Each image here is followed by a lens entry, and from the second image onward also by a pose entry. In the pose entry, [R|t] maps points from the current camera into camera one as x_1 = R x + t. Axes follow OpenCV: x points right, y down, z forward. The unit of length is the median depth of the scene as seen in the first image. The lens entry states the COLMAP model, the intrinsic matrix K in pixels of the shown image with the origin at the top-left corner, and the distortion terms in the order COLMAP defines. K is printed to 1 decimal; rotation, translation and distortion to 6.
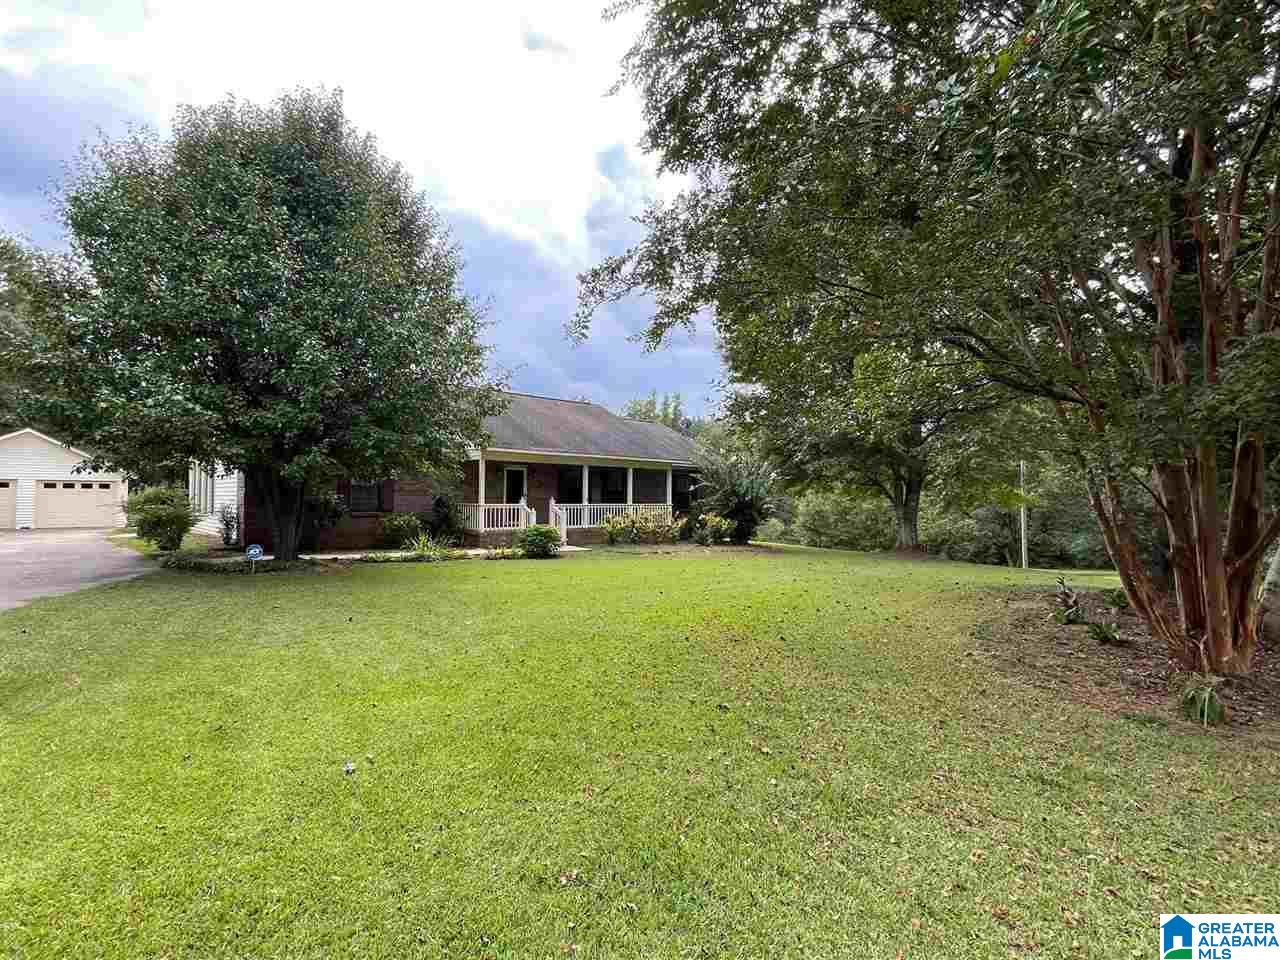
lens RADIAL K [[639.9, 0, 639.1], [0, 639.9, 483.5], [0, 0, 1]] dist [-0.006711, 0.004029]
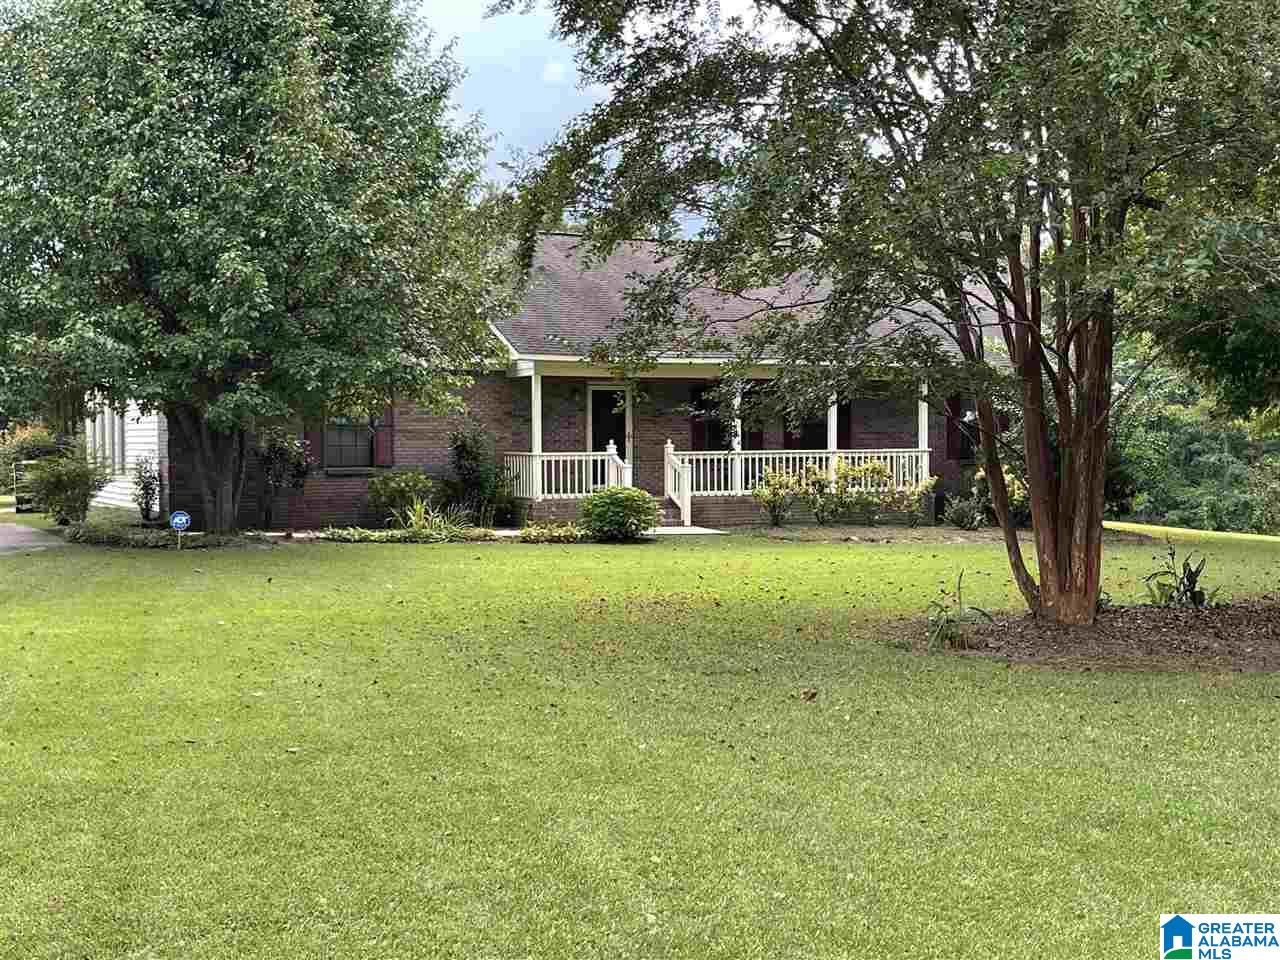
lens RADIAL K [[1695.3, 0, 642.8], [0, 1695.3, 475.0], [0, 0, 1]] dist [0.121099, 0.000000]
pose [[0.958496, -0.006248, -0.285037, 0.280782], [0.019483, 0.998858, 0.043619, -0.012739], [0.284439, -0.047362, 0.957523, -0.436766]]
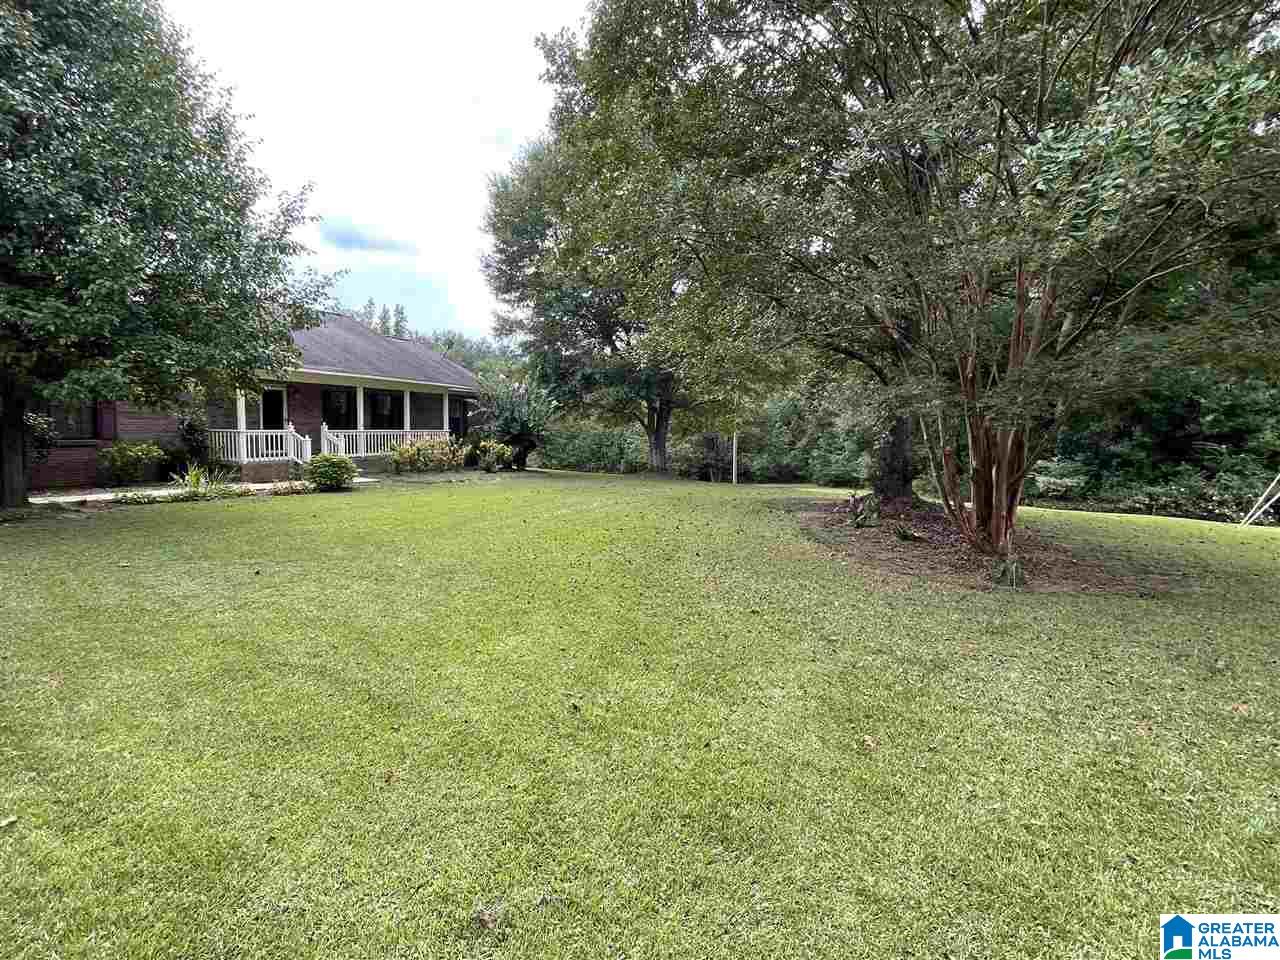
lens RADIAL K [[639.9, 0, 636.9], [0, 639.9, 483.4], [0, 0, 1]] dist [-0.006711, 0.004029]
pose [[0.906955, -0.030085, 0.420151, -0.128965], [-0.019827, 0.993292, 0.113925, -0.004737], [-0.420760, -0.111655, 0.900274, 0.010443]]
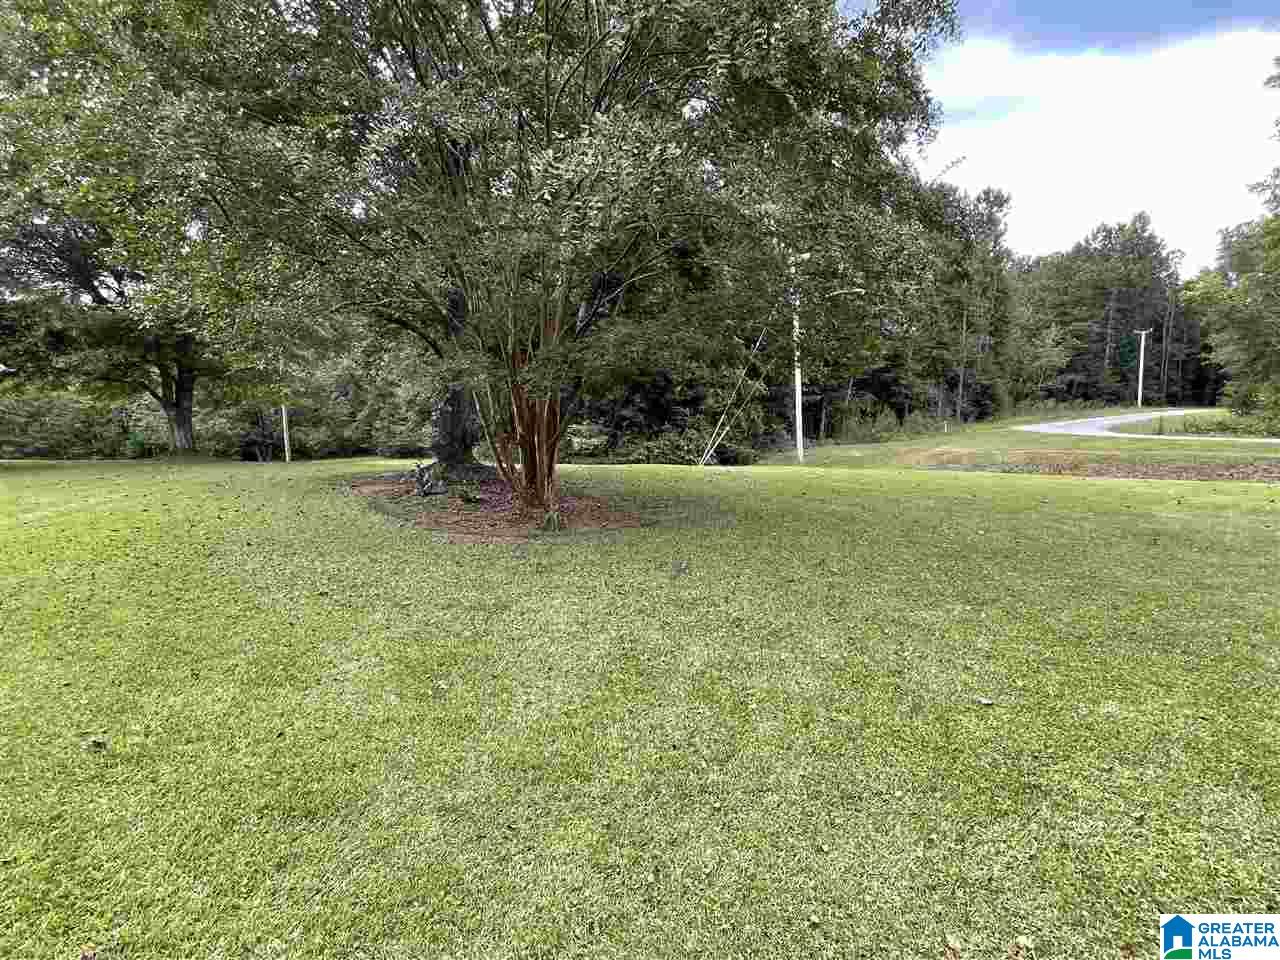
lens RADIAL K [[639.9, 0, 628.5], [0, 639.9, 484.3], [0, 0, 1]] dist [-0.006711, 0.004029]
pose [[0.473001, -0.119320, 0.872945, -0.136050], [-0.022942, 0.988783, 0.147585, -0.006356], [-0.880763, -0.089835, 0.464958, -0.001612]]
